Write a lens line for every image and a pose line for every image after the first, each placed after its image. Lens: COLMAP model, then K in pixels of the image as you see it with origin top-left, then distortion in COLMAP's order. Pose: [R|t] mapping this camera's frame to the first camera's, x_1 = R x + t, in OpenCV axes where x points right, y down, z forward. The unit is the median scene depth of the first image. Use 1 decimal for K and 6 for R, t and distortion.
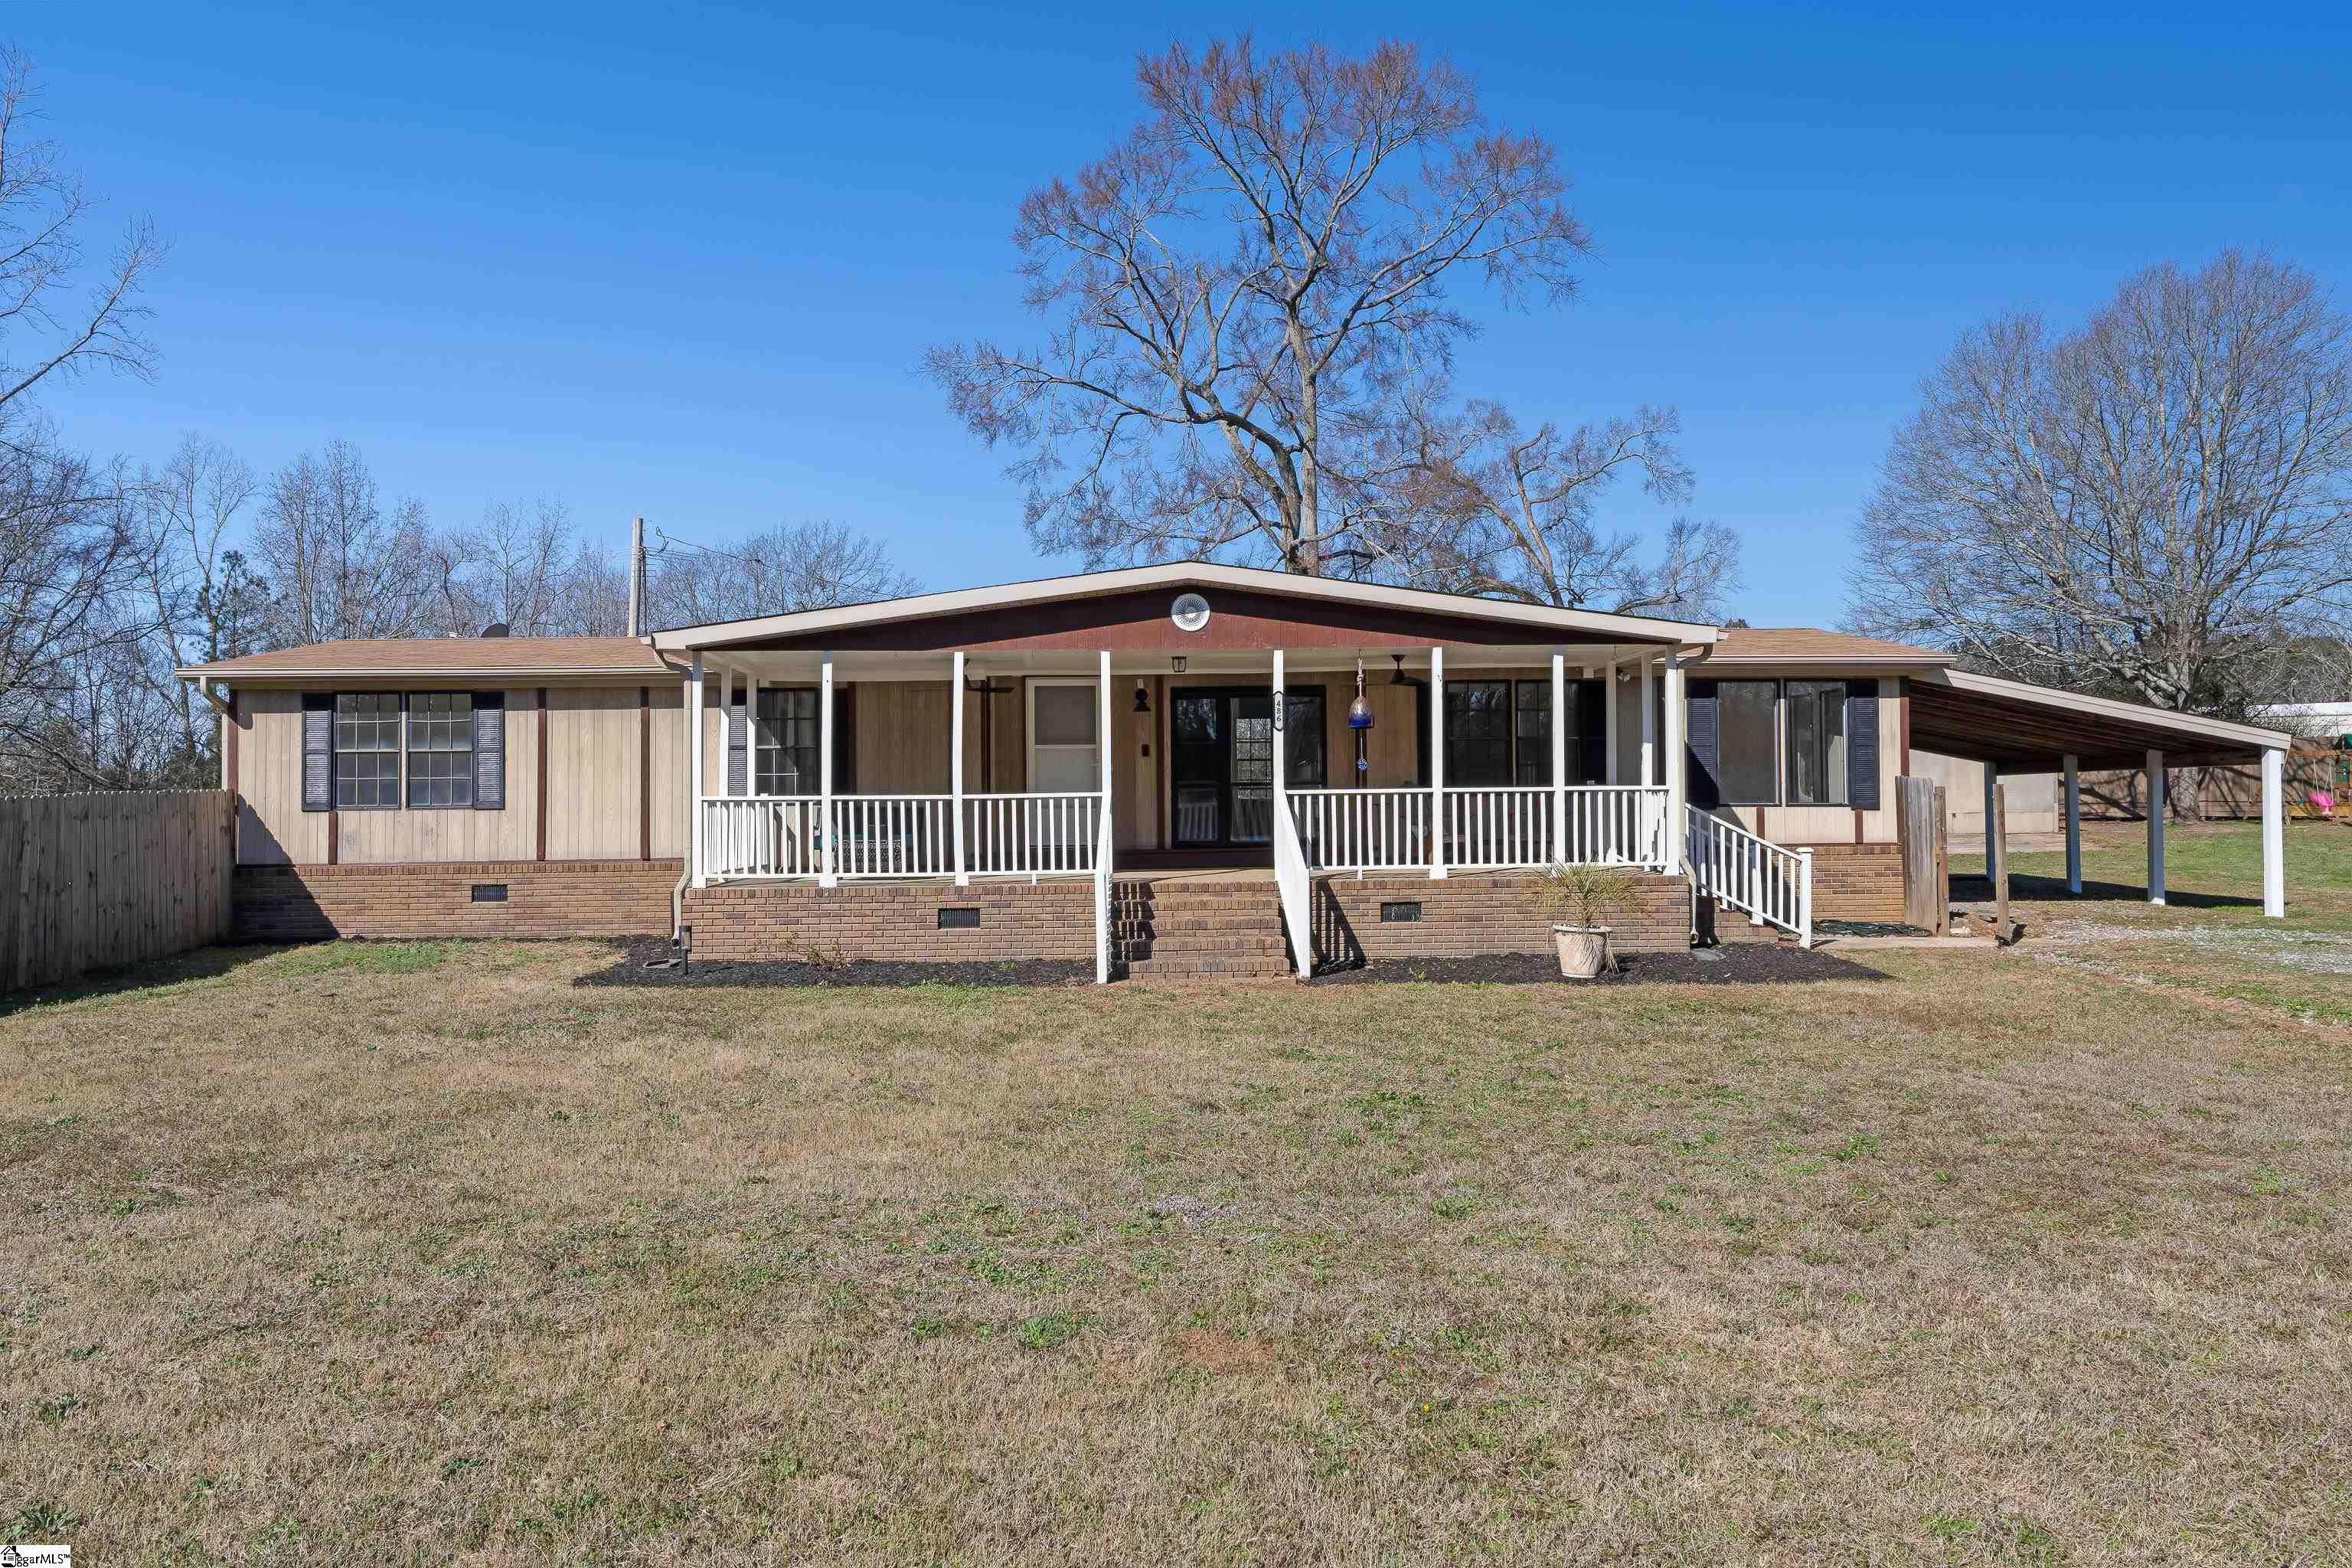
lens RADIAL K [[1733.4, 0, 1172.7], [0, 1733.4, 732.8], [0, 0, 1]] dist [0.025243, -0.000745]
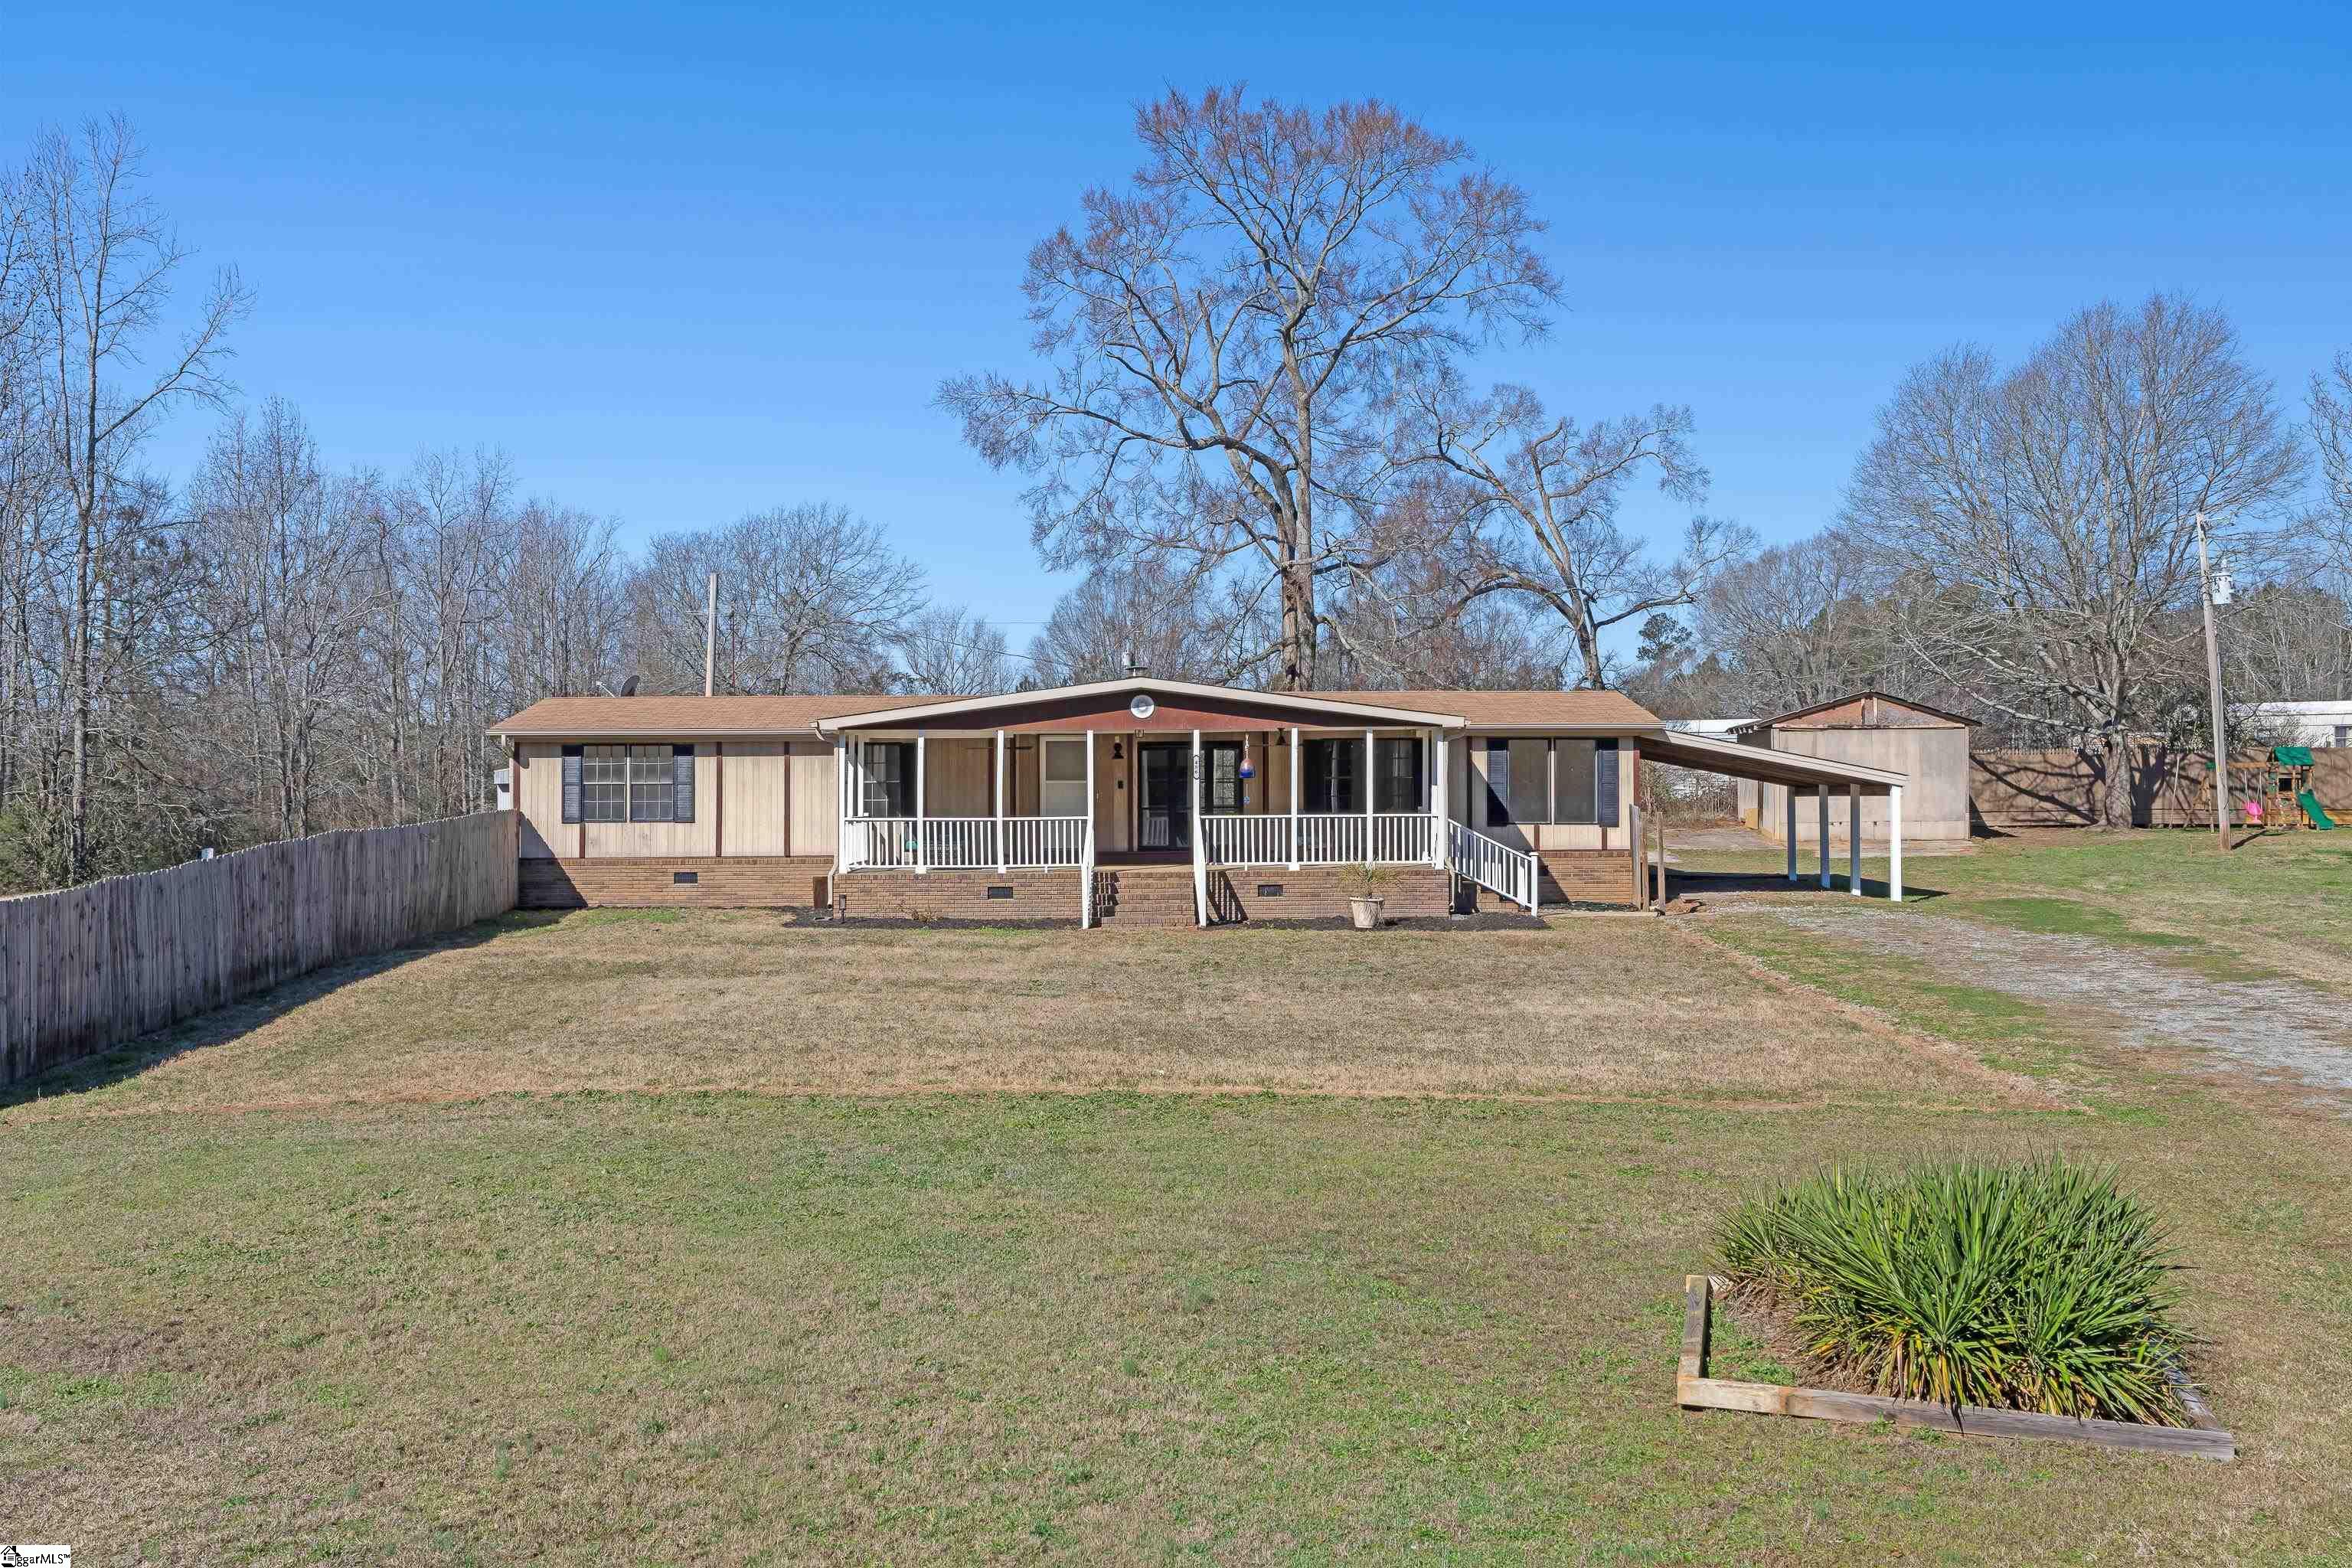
lens RADIAL K [[2306.2, 0, 1176.0], [0, 2306.2, 784.0], [0, 0, 1]] dist [-0.005089, 0.000619]
pose [[0.999818, 0.004577, -0.018505, 0.076928], [-0.003856, 0.999238, 0.038845, -0.075706], [0.018669, -0.038767, 0.999074, -1.089530]]
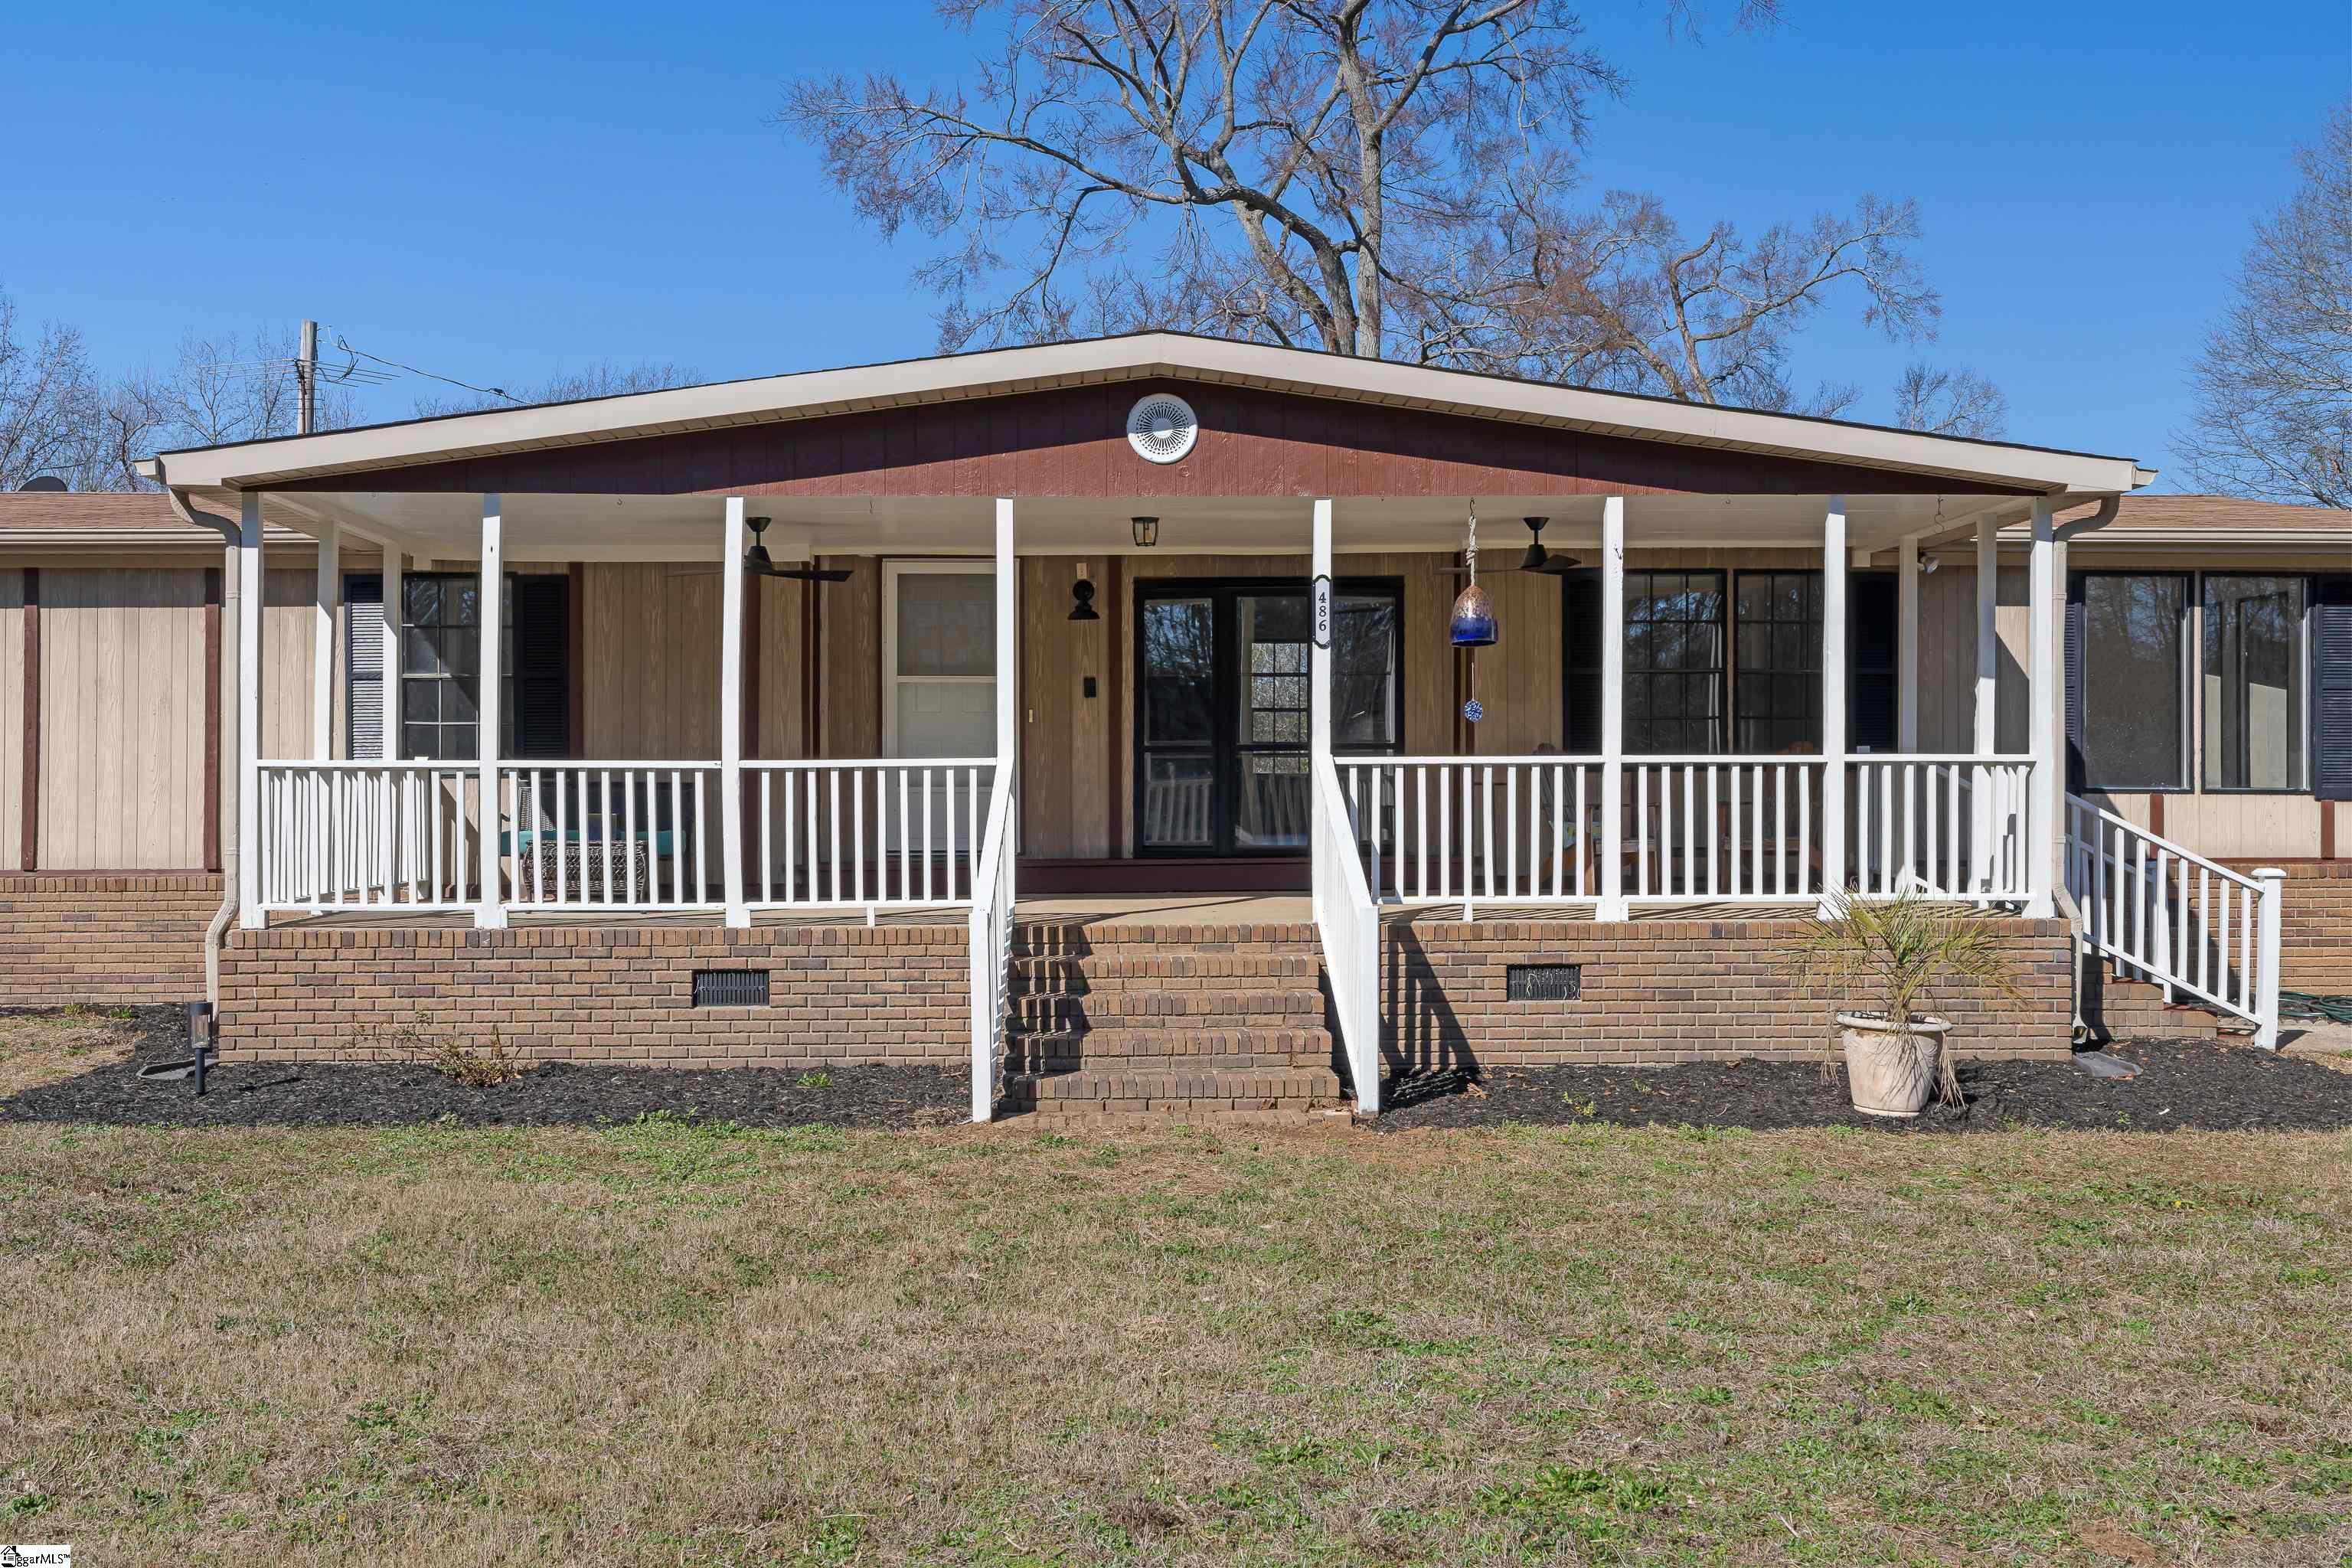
lens RADIAL K [[2385.4, 0, 1176.9], [0, 2385.4, 709.7], [0, 0, 1]] dist [0.069090, -0.171949]
pose [[0.999966, 0.008112, 0.001579, 0.013448], [-0.008129, 0.999904, 0.011214, 0.009581], [-0.001488, -0.011227, 0.999936, 0.233309]]
